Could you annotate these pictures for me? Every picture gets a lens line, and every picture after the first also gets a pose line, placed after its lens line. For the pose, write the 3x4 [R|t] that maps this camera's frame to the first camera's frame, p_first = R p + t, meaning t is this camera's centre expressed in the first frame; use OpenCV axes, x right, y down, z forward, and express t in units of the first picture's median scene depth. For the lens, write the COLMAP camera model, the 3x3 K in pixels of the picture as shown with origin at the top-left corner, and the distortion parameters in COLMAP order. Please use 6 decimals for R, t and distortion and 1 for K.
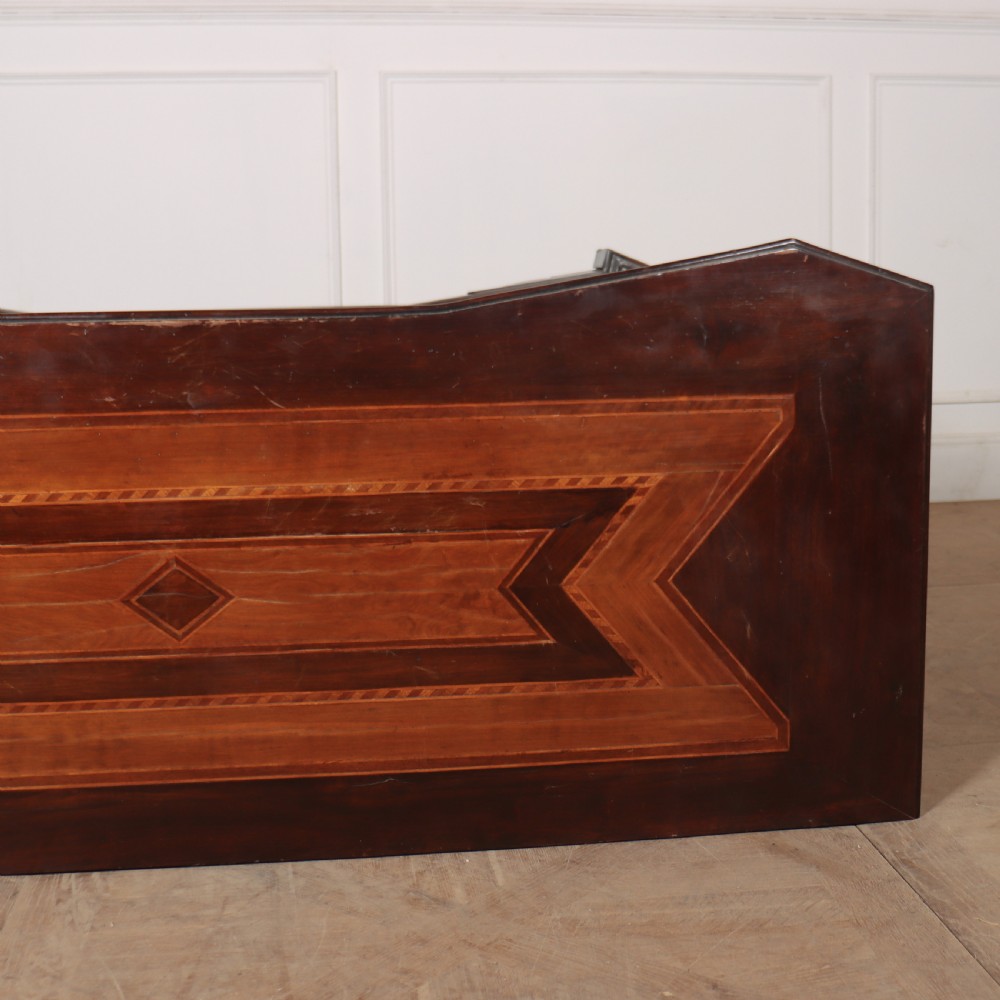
lens RADIAL K [[1611.0, 0, 638.2], [0, 1611.0, 501.4], [0, 0, 1]] dist [-0.199160, 0.199762]
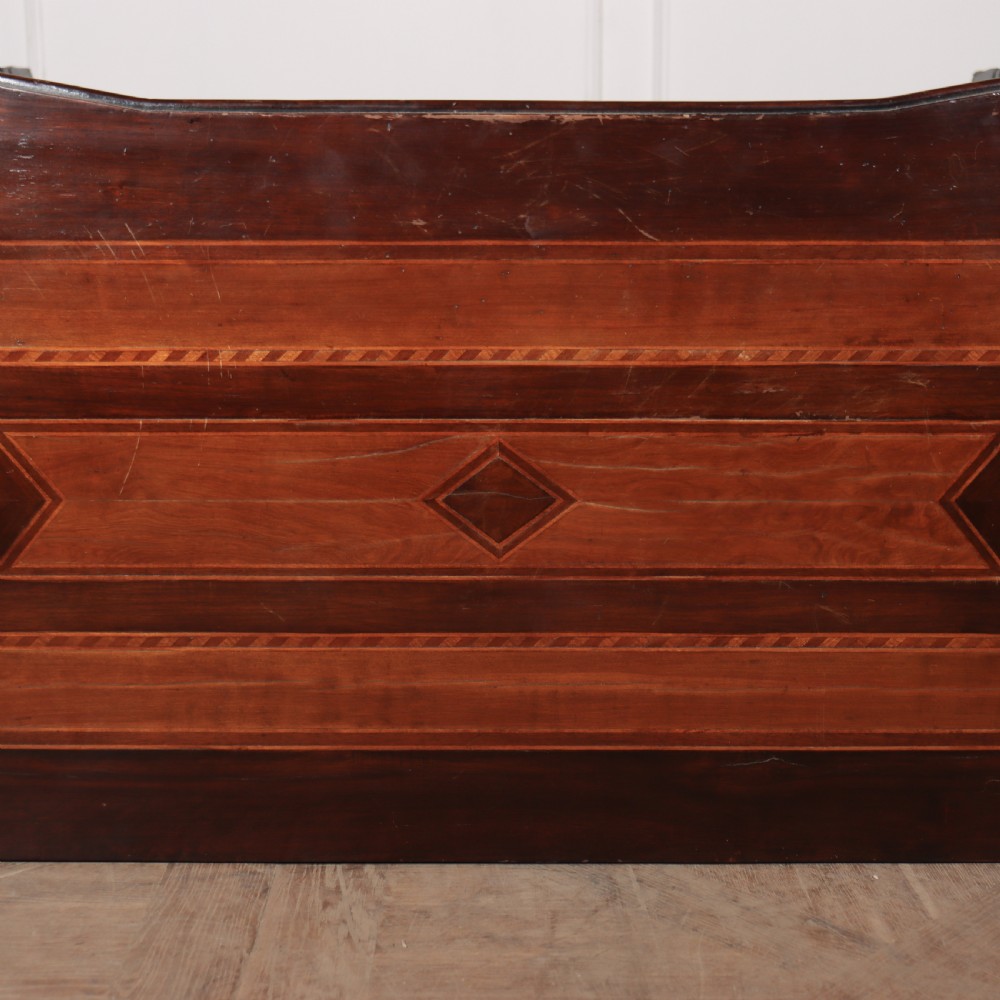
lens RADIAL K [[1769.8, 0, 500.0], [0, 1769.8, 500.0], [0, 0, 1]] dist [-0.049525, 0.150802]
pose [[0.982976, 0.038155, -0.179729, -0.141860], [-0.030222, 0.998453, 0.046677, 0.023071], [0.181232, -0.040451, 0.982608, 0.194178]]
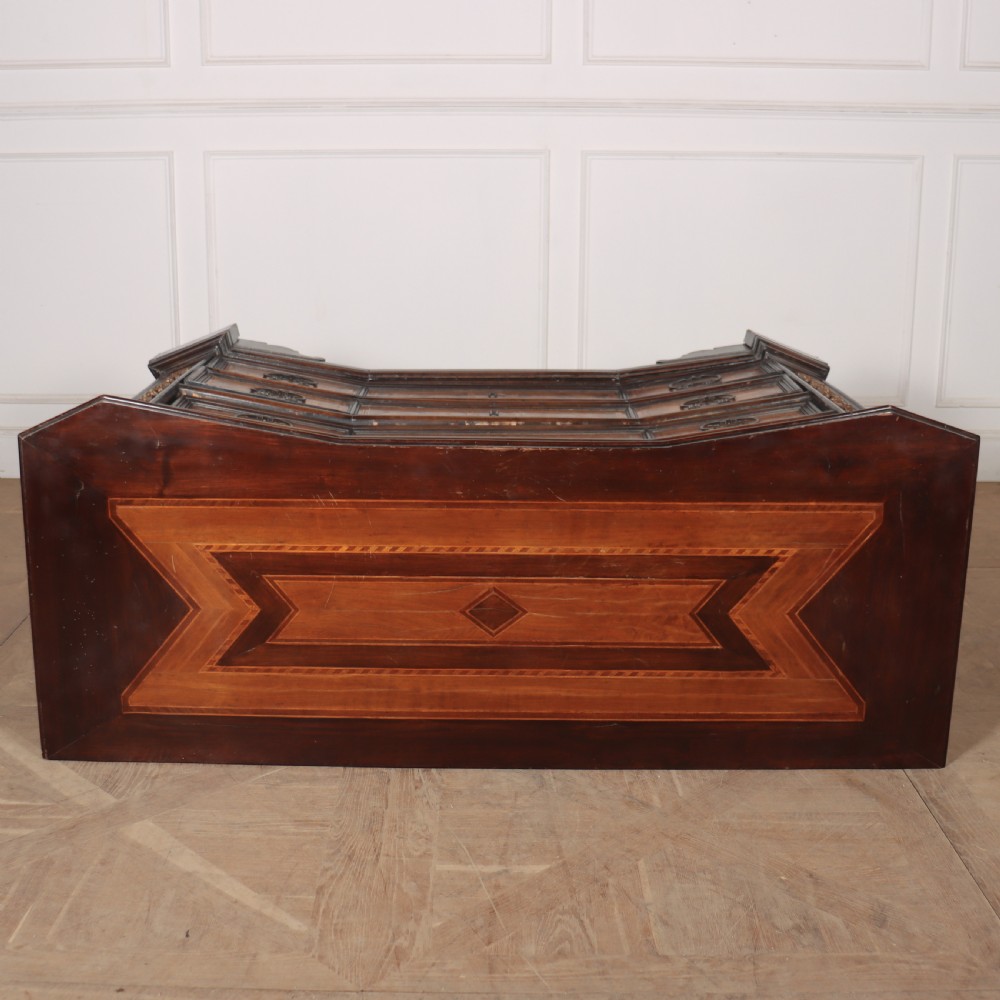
lens RADIAL K [[1374.6, 0, 472.0], [0, 1374.6, 501.3], [0, 0, 1]] dist [-0.166415, 0.107428]
pose [[0.981815, 0.056701, -0.181176, -0.060458], [-0.037827, 0.993648, 0.105983, -0.200653], [0.186035, -0.097202, 0.977723, -0.382613]]
